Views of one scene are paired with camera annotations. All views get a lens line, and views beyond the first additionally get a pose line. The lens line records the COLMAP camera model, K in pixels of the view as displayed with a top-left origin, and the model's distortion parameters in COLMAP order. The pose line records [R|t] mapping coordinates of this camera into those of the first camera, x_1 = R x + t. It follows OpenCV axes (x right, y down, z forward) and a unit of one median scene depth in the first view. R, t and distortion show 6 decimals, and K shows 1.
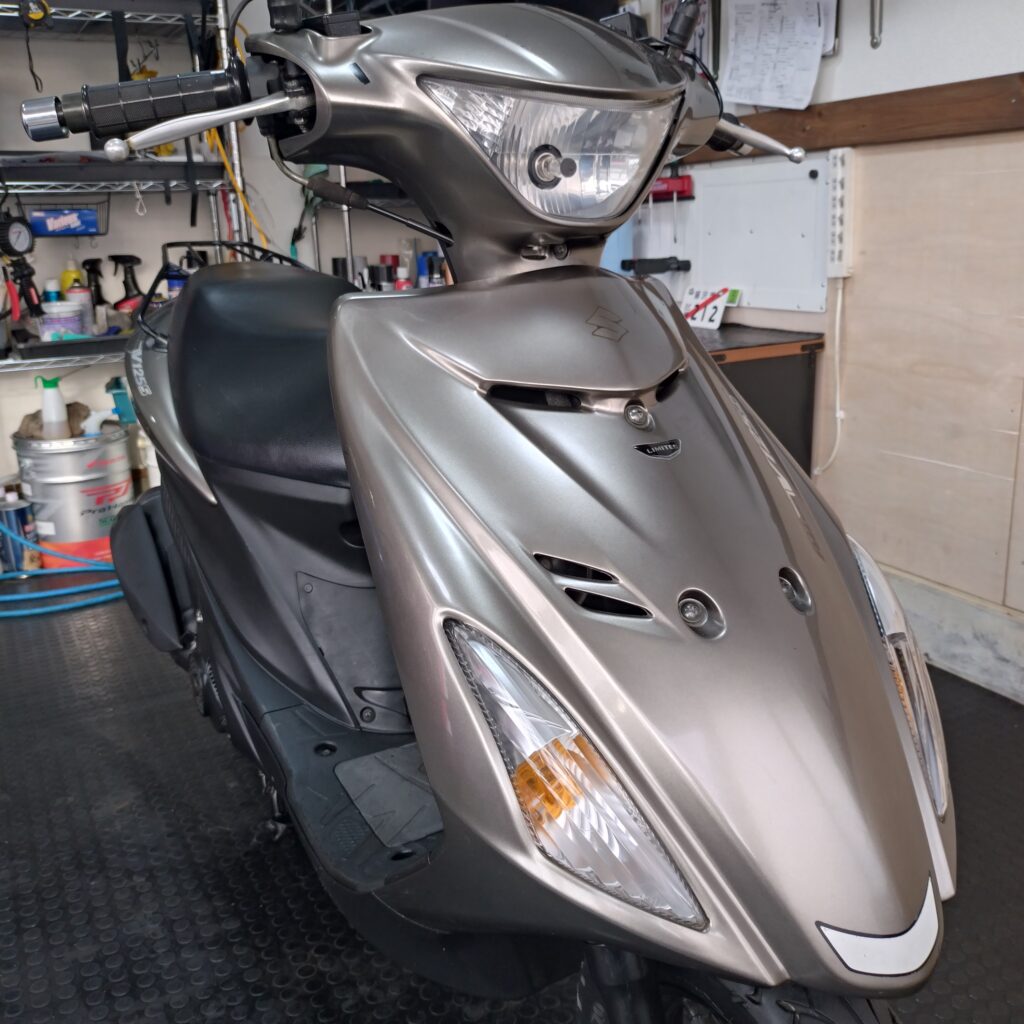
lens RADIAL K [[1029.4, 0, 517.2], [0, 1029.4, 506.7], [0, 0, 1]] dist [-0.001964, 0.000000]
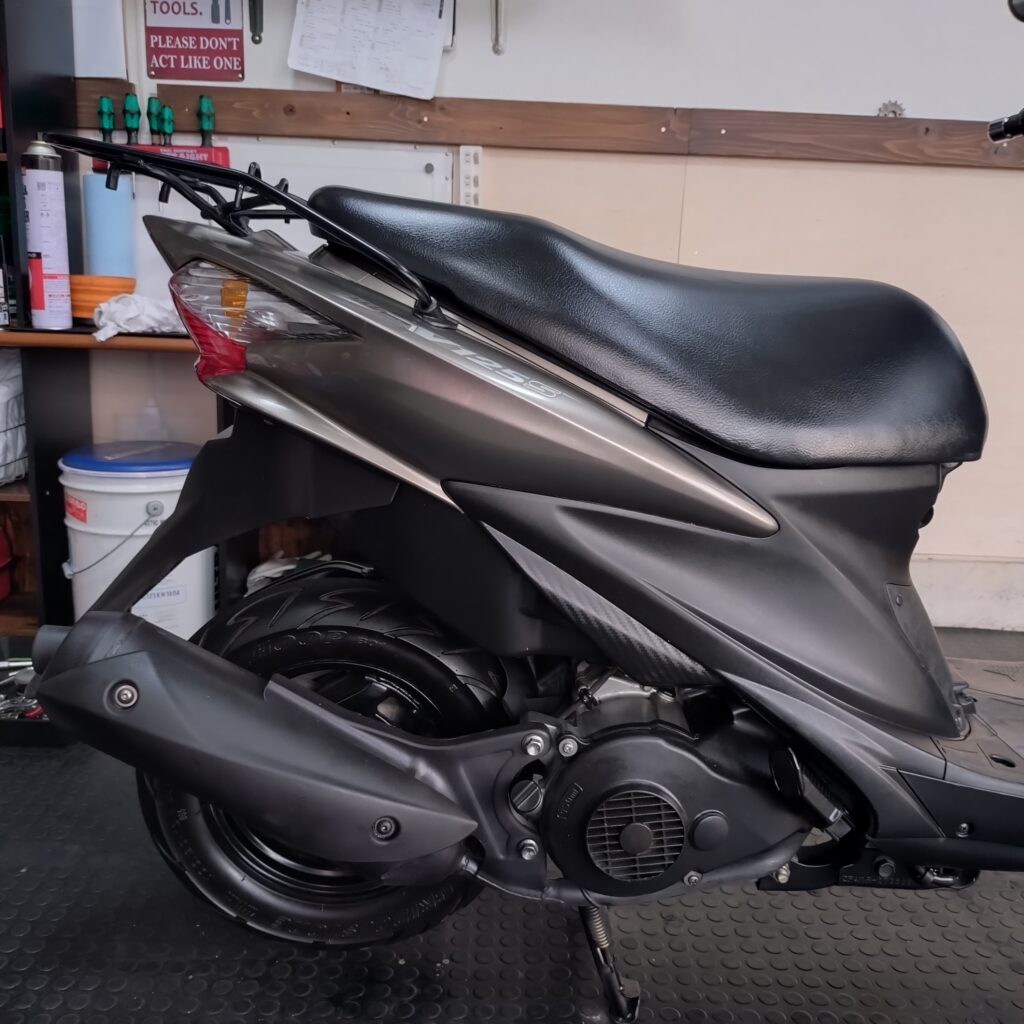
lens RADIAL K [[1029.4, 0, 487.3], [0, 1029.4, 523.5], [0, 0, 1]] dist [-0.001964, 0.000000]
pose [[0.459814, -0.163337, 0.872864, -0.887856], [0.179462, 0.979749, 0.088800, -0.094637], [-0.869692, 0.115815, 0.479815, 0.751701]]
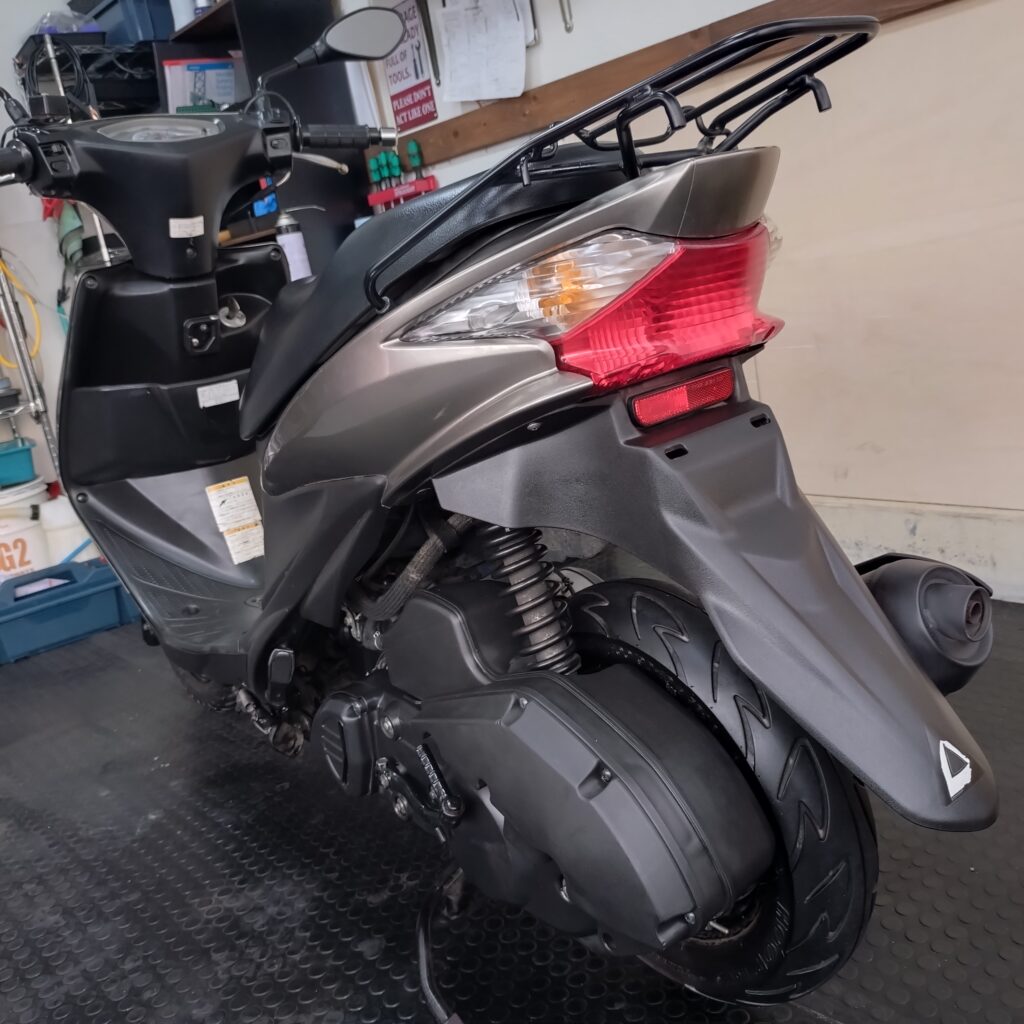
lens RADIAL K [[1029.4, 0, 508.7], [0, 1029.4, 513.6], [0, 0, 1]] dist [-0.001964, 0.000000]
pose [[0.966915, -0.188691, 0.171671, -0.013930], [0.195421, 0.980449, -0.023031, 0.115677], [-0.163969, 0.055817, 0.984885, -0.099991]]
